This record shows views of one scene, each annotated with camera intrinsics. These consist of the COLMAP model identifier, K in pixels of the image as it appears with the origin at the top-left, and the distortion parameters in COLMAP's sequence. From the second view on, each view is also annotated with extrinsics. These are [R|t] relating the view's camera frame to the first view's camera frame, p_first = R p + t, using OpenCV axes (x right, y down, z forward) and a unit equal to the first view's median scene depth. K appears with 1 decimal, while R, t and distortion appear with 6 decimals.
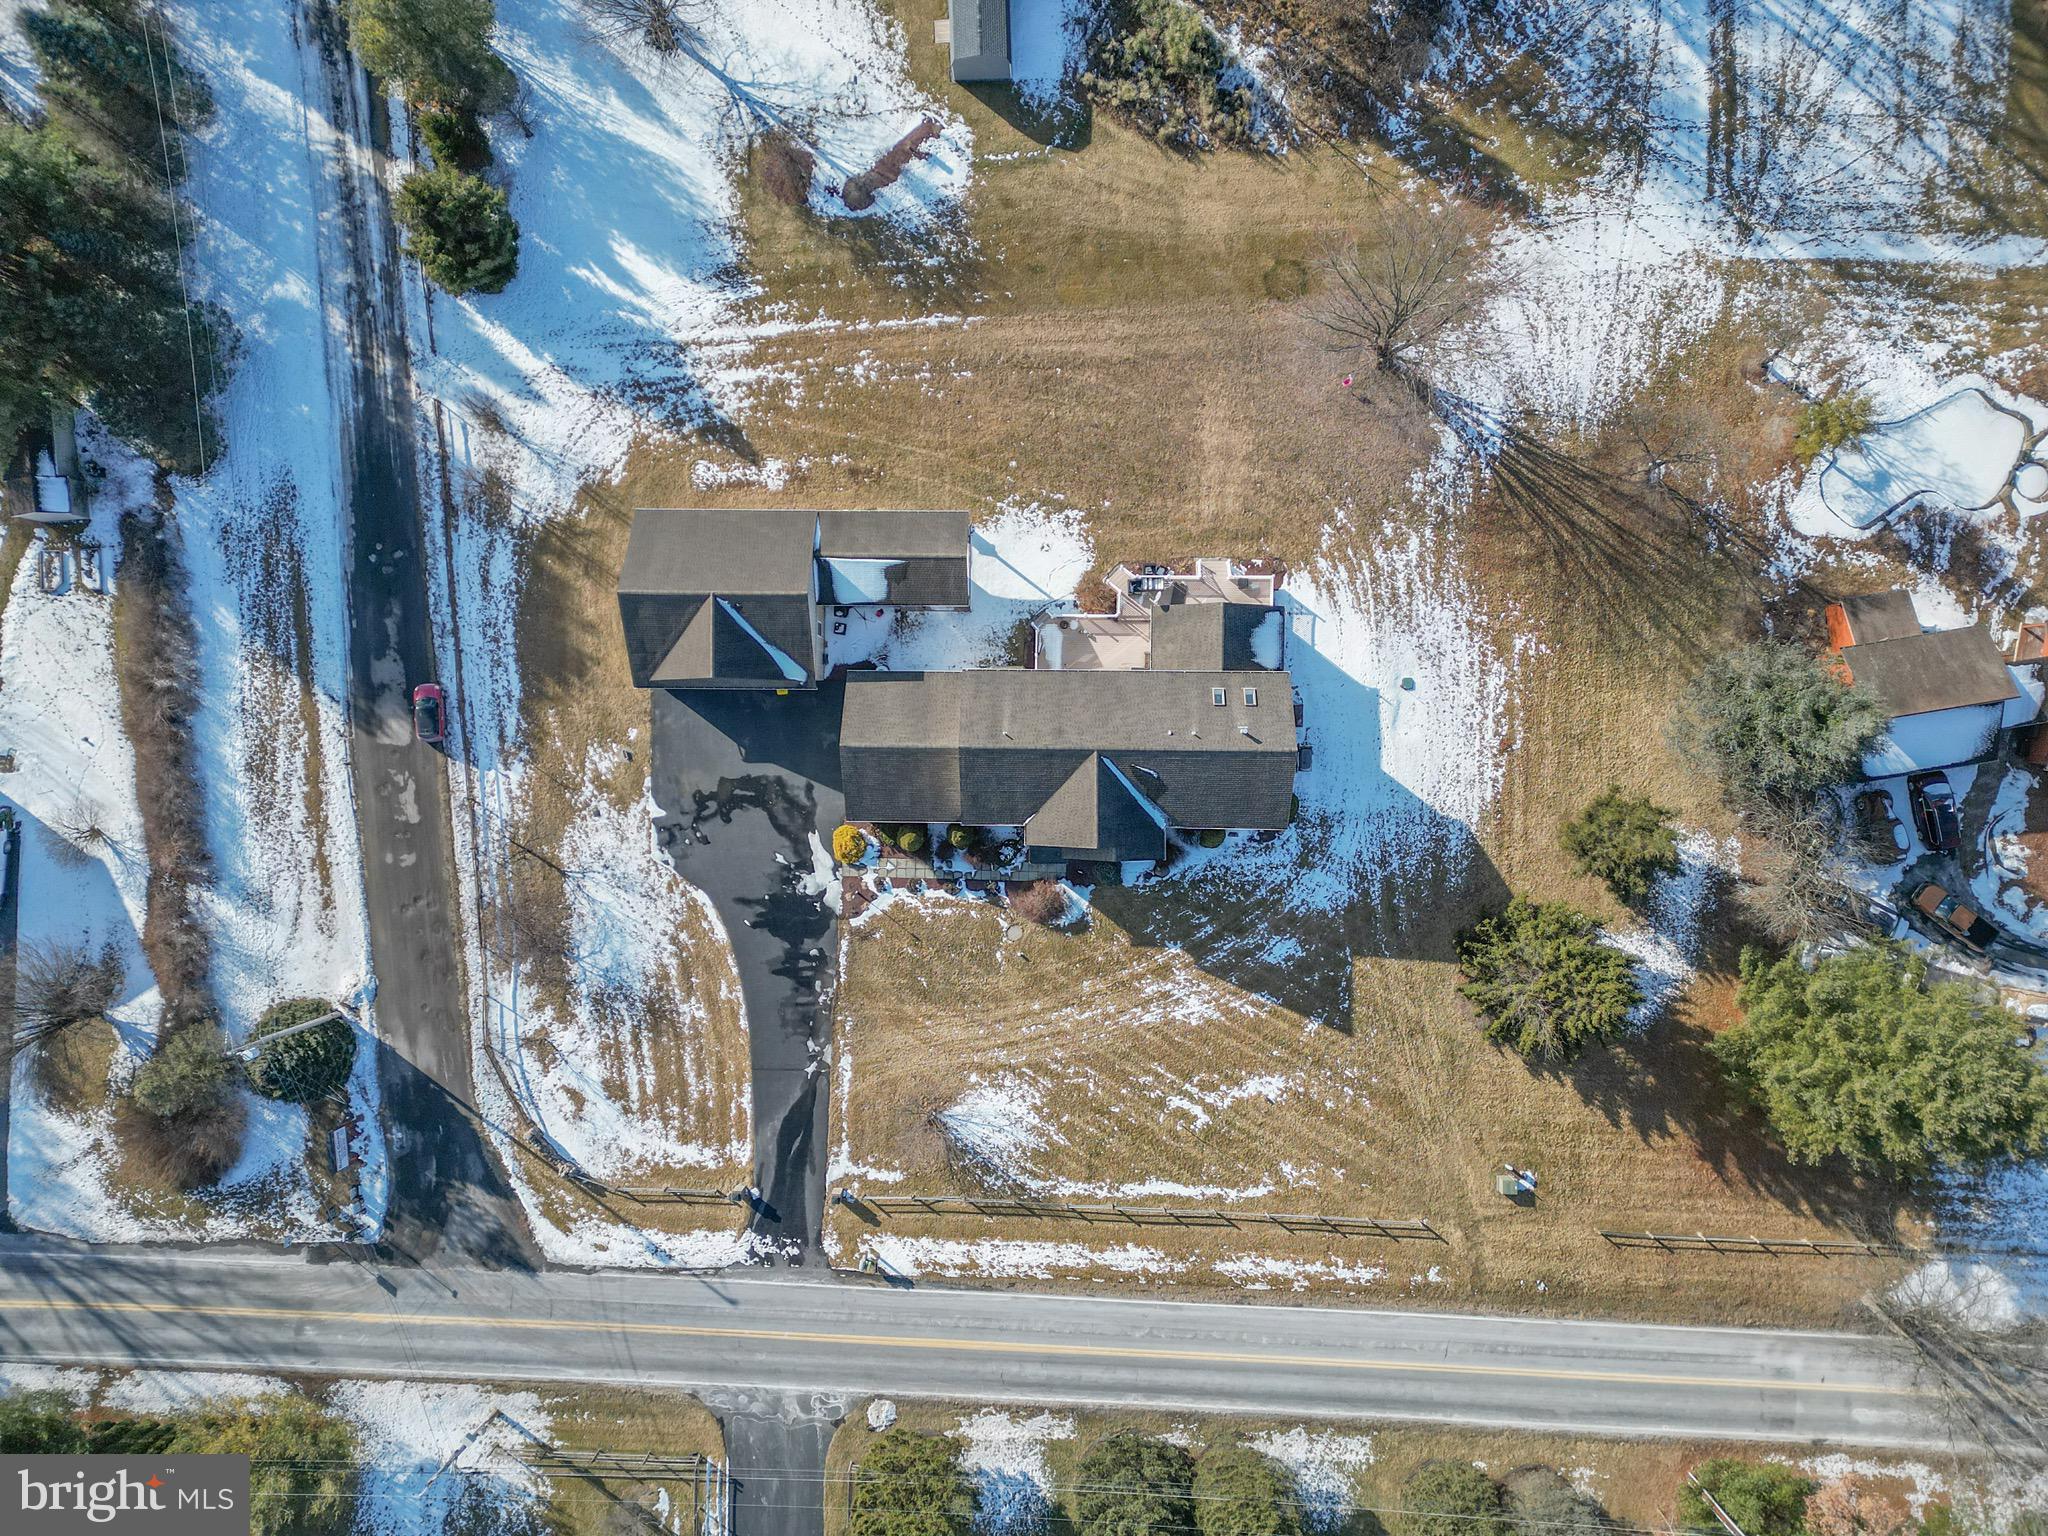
lens RADIAL K [[1418.5, 0, 1020.8], [0, 1418.5, 765.6], [0, 0, 1]] dist [0.072132, -0.073825]
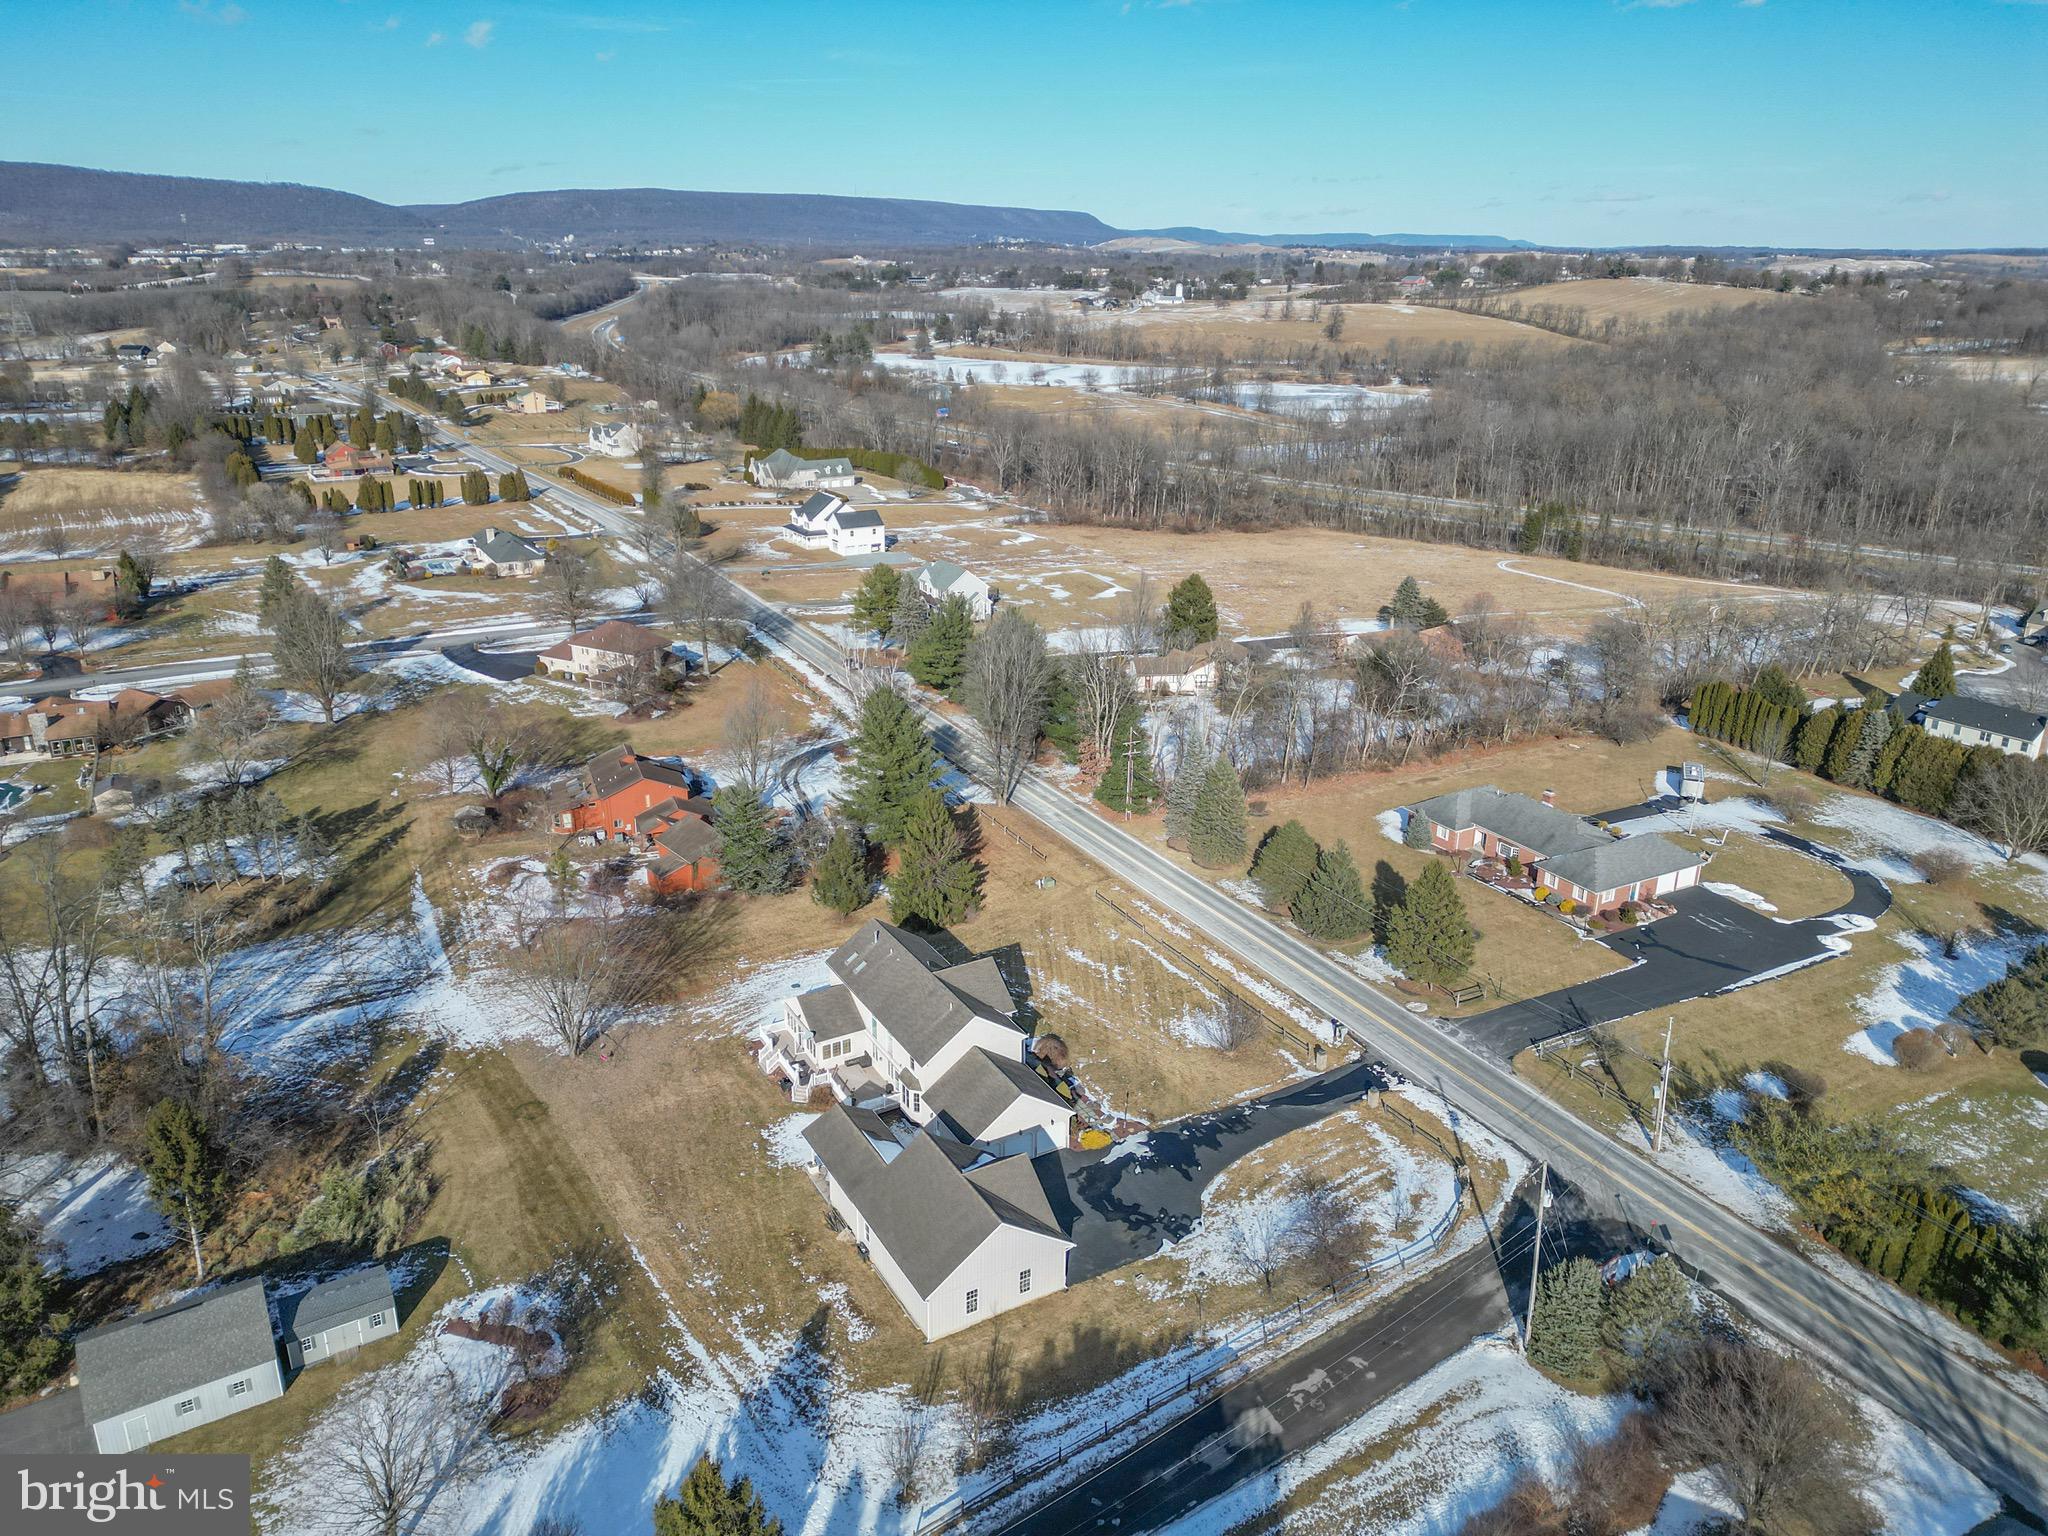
lens RADIAL K [[1418.5, 0, 1020.8], [0, 1418.5, 765.6], [0, 0, 1]] dist [0.072132, -0.073825]
pose [[-0.503290, -0.274821, 0.819251, -0.988240], [0.864042, -0.172606, 0.472905, -0.512740], [0.011444, 0.945876, 0.324327, 0.308783]]
